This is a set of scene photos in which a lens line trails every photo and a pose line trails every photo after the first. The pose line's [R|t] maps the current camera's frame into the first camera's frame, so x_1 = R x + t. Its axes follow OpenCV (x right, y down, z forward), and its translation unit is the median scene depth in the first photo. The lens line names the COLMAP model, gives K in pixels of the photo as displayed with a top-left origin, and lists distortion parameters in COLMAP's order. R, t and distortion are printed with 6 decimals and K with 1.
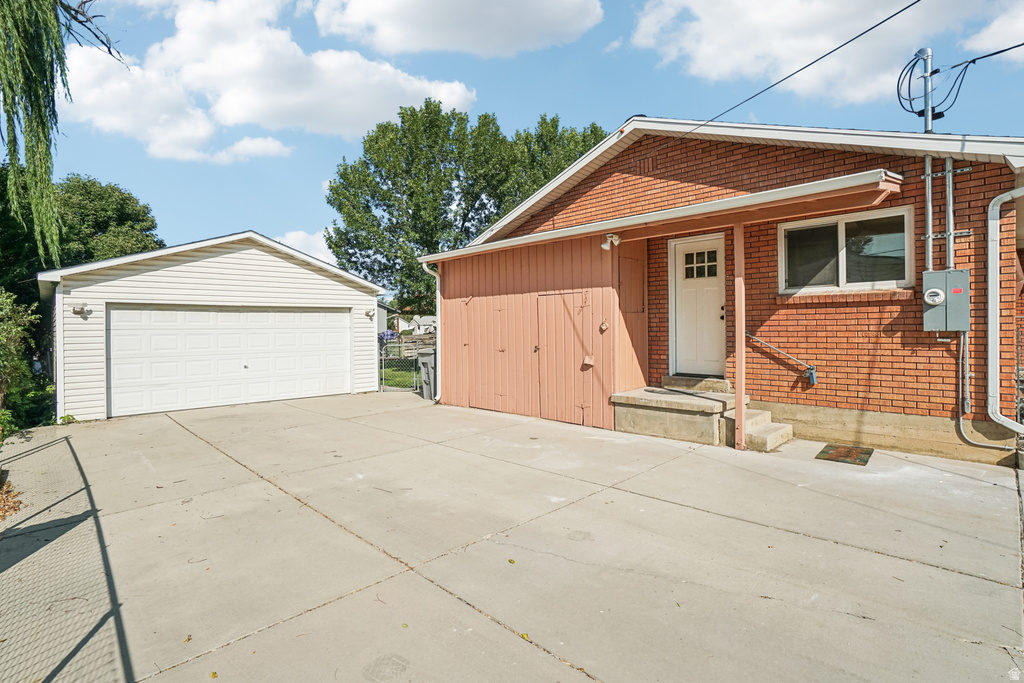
lens RADIAL K [[501.5, 0, 510.6], [0, 501.5, 329.4], [0, 0, 1]] dist [-0.000978, 0.000221]
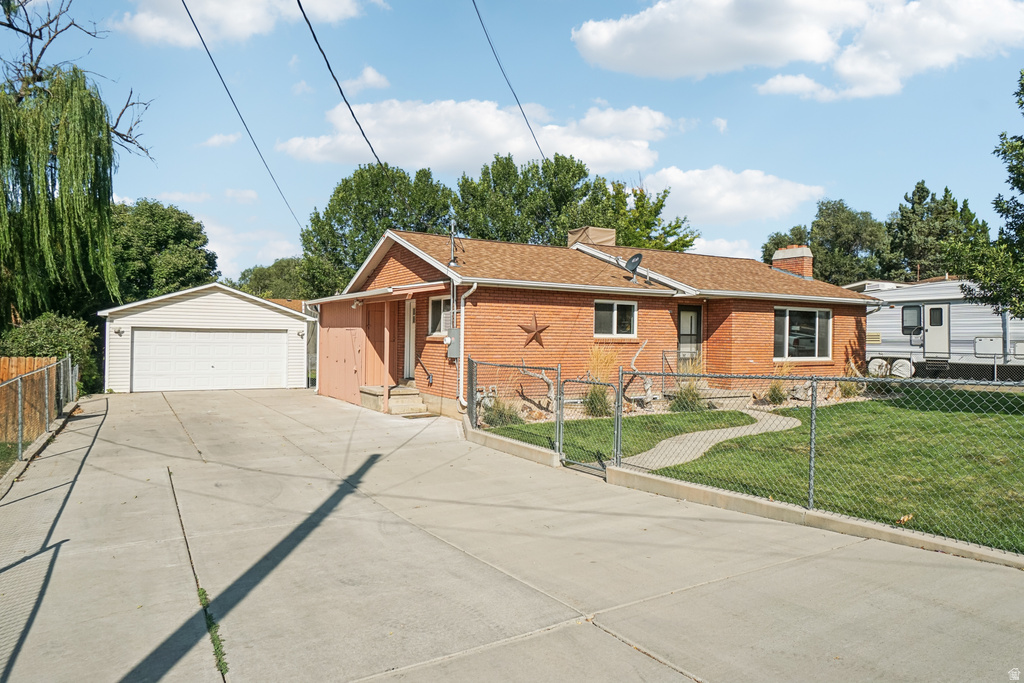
lens RADIAL K [[632.7, 0, 512.0], [0, 632.7, 341.5], [0, 0, 1]] dist [0.005510, 0.000342]
pose [[0.978678, 0.027598, -0.203540, 0.915700], [-0.027269, 0.999618, 0.004418, -0.045846], [0.203584, 0.001226, 0.979057, -0.869754]]
